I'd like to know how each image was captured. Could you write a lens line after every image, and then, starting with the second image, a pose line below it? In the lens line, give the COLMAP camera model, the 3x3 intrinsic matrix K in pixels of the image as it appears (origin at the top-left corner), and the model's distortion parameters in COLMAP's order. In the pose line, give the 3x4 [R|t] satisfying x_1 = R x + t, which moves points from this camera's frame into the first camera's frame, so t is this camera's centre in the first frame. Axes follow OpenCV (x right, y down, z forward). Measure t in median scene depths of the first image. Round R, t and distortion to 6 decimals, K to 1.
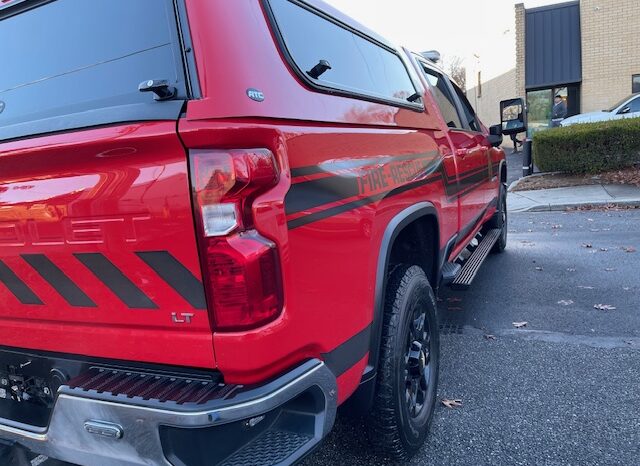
lens RADIAL K [[482.8, 0, 320.2], [0, 482.8, 243.3], [0, 0, 1]] dist [0.057867, -0.074419]
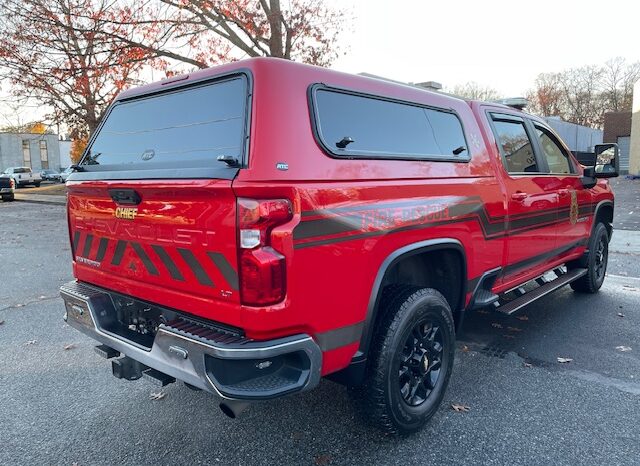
lens RADIAL K [[482.8, 0, 320.2], [0, 482.8, 243.3], [0, 0, 1]] dist [0.057867, -0.074419]
pose [[0.956069, 0.121690, -0.266689, 0.411664], [-0.125968, 0.992034, 0.001074, -0.056604], [0.264696, 0.032568, 0.963782, -0.485924]]
